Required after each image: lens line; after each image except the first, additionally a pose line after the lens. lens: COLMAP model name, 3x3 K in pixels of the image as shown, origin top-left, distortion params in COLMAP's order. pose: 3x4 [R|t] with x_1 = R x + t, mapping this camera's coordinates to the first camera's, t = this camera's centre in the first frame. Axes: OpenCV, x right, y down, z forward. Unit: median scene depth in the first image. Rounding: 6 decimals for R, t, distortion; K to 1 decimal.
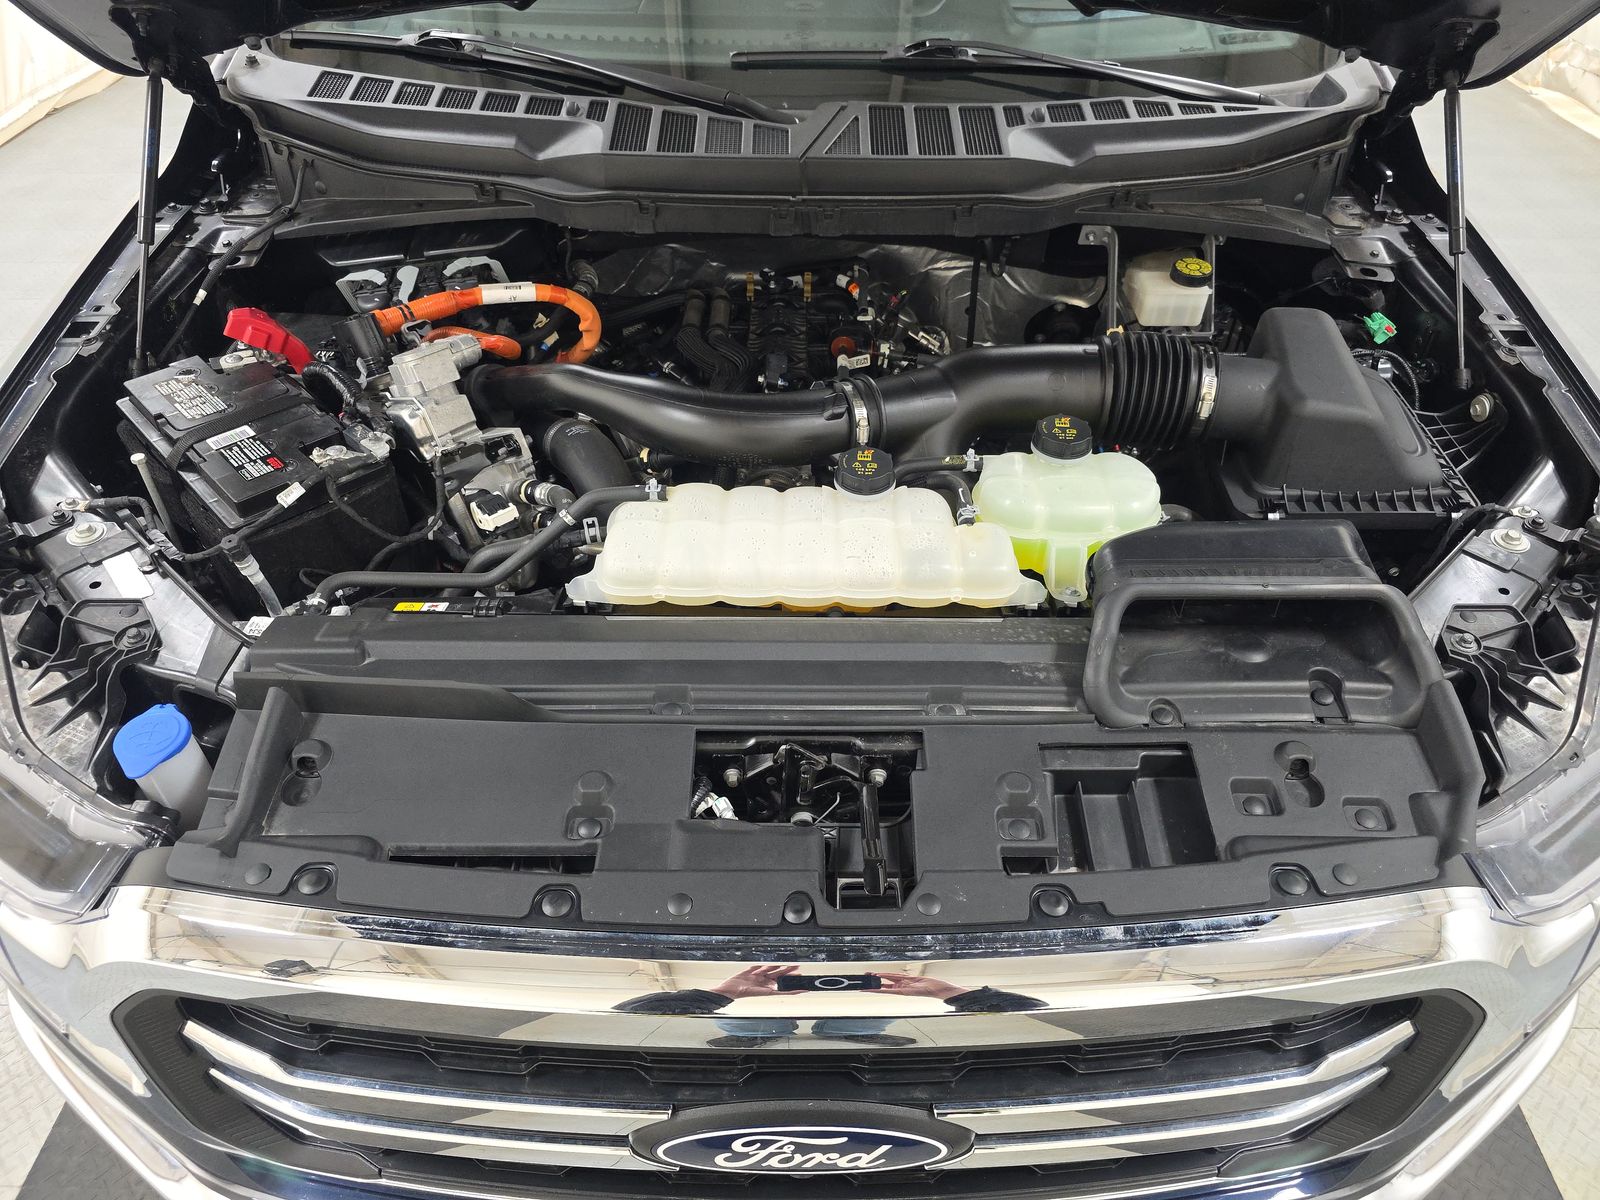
lens RADIAL K [[1074.4, 0, 806.0], [0, 1074.4, 593.2], [0, 0, 1]] dist [0.014354, -0.006041]
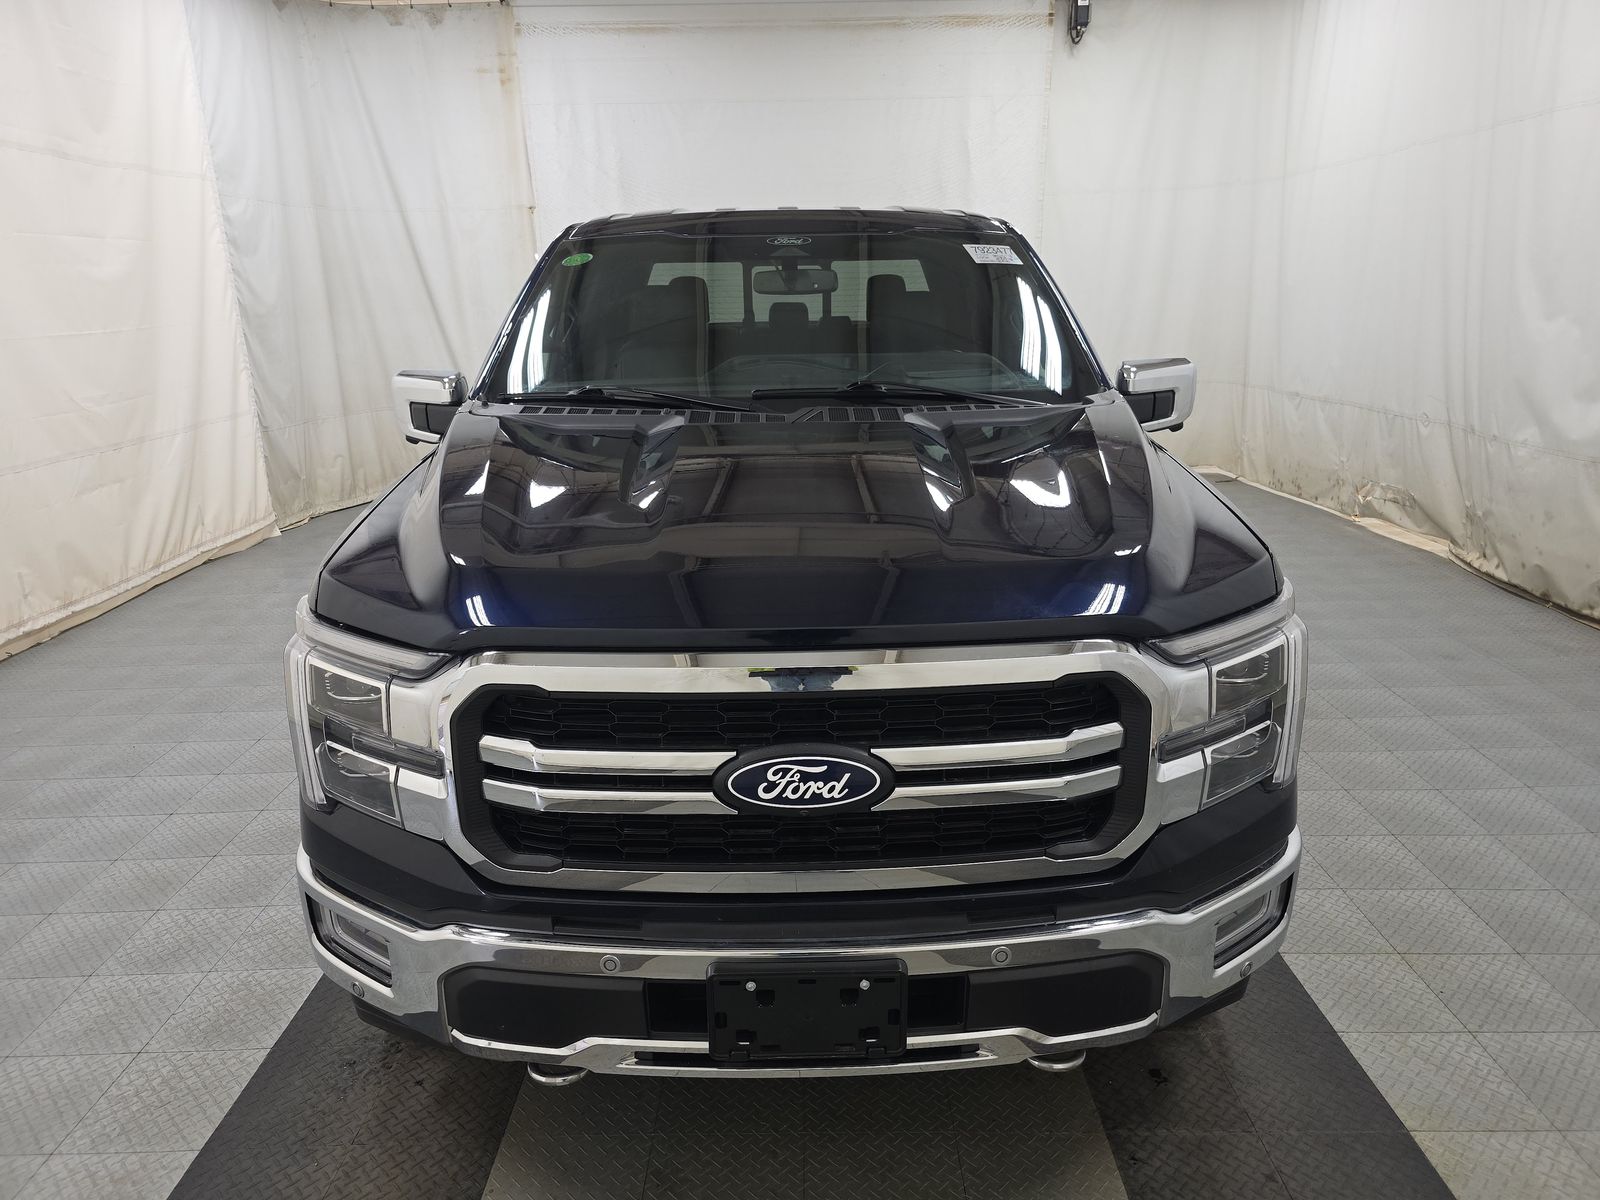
lens RADIAL K [[1074.4, 0, 806.0], [0, 1074.4, 593.2], [0, 0, 1]] dist [0.014354, -0.006041]
pose [[0.999582, -0.027180, 0.009858, -0.009258], [0.028770, 0.901207, -0.432434, 0.998597], [0.002870, 0.432537, 0.901612, -0.822649]]
